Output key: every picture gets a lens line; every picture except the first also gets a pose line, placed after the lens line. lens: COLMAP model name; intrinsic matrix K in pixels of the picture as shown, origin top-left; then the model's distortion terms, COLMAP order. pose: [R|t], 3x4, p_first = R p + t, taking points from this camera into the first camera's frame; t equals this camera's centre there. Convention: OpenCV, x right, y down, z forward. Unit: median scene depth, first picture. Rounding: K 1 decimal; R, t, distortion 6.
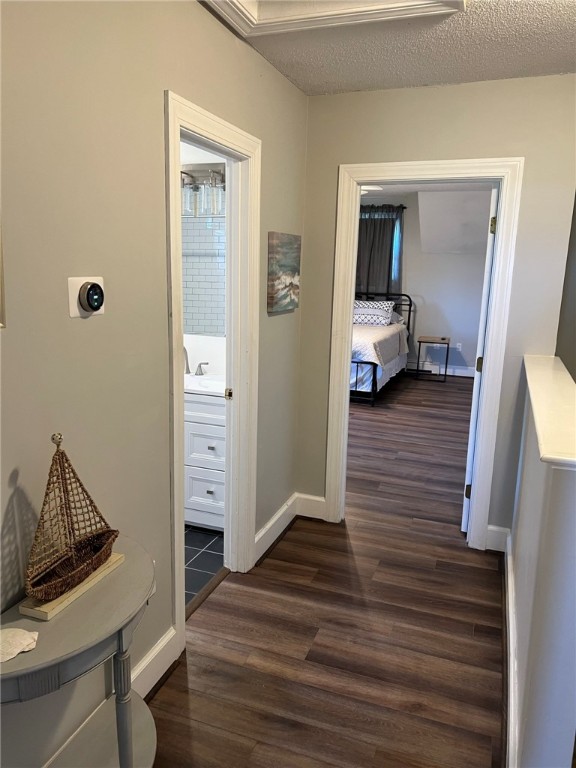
lens RADIAL K [[587.9, 0, 274.6], [0, 587.9, 392.2], [0, 0, 1]] dist [0.078250, -0.108914]
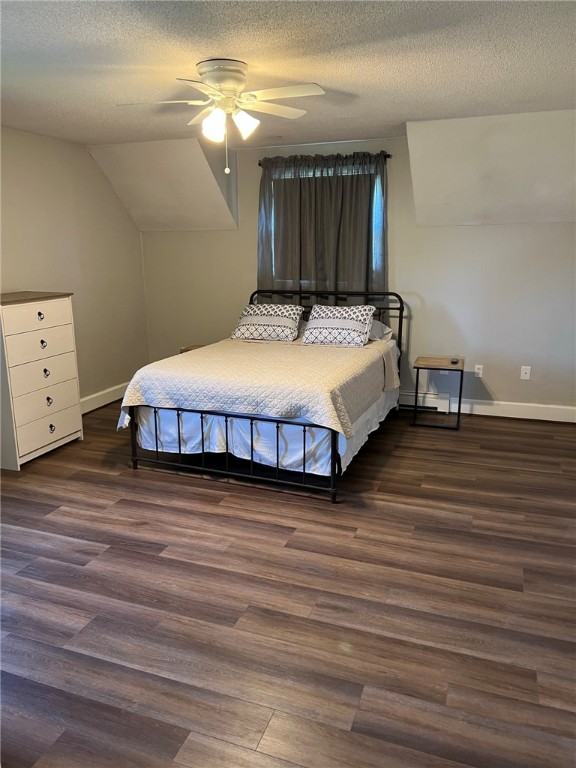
lens RADIAL K [[587.9, 0, 274.6], [0, 587.9, 392.2], [0, 0, 1]] dist [0.078250, -0.108914]
pose [[0.999388, -0.032421, -0.013155, 0.097319], [0.032753, 0.999127, 0.025922, -0.078459], [0.012303, -0.026337, 0.999577, 0.353245]]
